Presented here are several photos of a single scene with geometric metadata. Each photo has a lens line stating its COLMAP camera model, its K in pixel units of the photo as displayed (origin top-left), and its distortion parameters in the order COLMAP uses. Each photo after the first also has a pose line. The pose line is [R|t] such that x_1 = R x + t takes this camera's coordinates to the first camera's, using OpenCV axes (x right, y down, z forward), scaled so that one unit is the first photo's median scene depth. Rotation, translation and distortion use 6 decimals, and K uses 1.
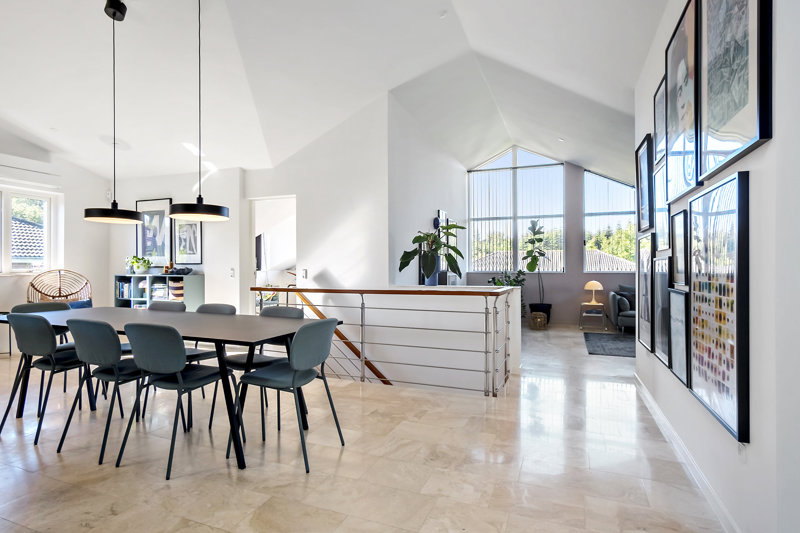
lens RADIAL K [[448.0, 0, 402.9], [0, 448.0, 253.2], [0, 0, 1]] dist [-0.001089, -0.000232]
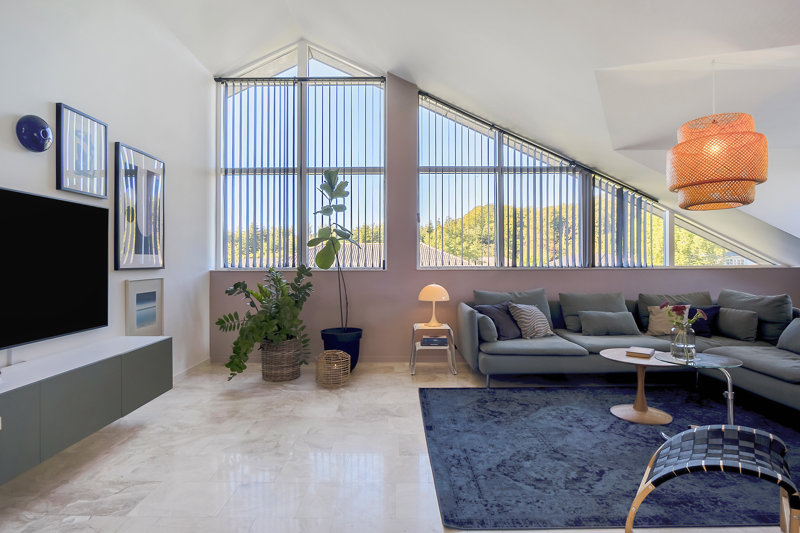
lens RADIAL K [[444.3, 0, 400.0], [0, 444.3, 266.5], [0, 0, 1]] dist [-0.027422, 0.001367]
pose [[0.934594, -0.006945, 0.355649, 0.191281], [-0.009288, 0.998992, 0.043917, 0.016030], [-0.355595, -0.044347, 0.933587, 0.502648]]
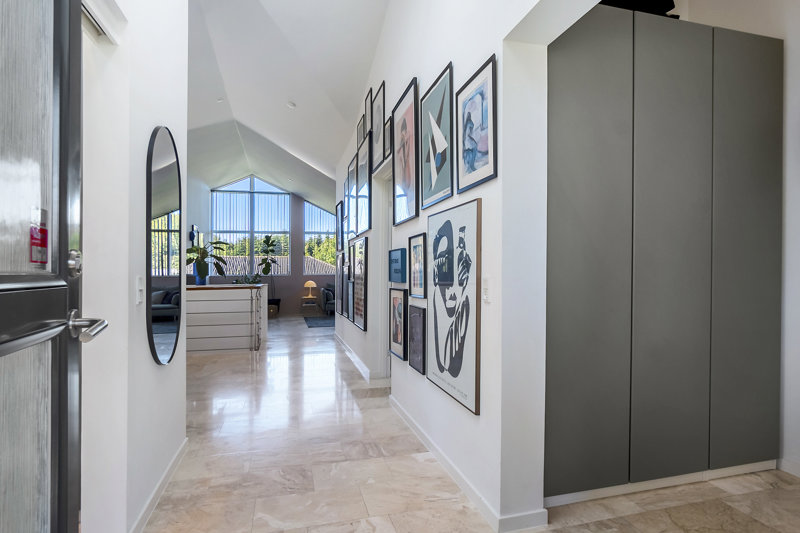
lens RADIAL K [[444.3, 0, 400.0], [0, 444.3, 266.5], [0, 0, 1]] dist [-0.027422, 0.001367]
pose [[0.818606, 0.000299, 0.574356, -0.141205], [-0.011780, 0.999798, 0.016269, -0.008799], [-0.574235, -0.020084, 0.818444, -0.295663]]
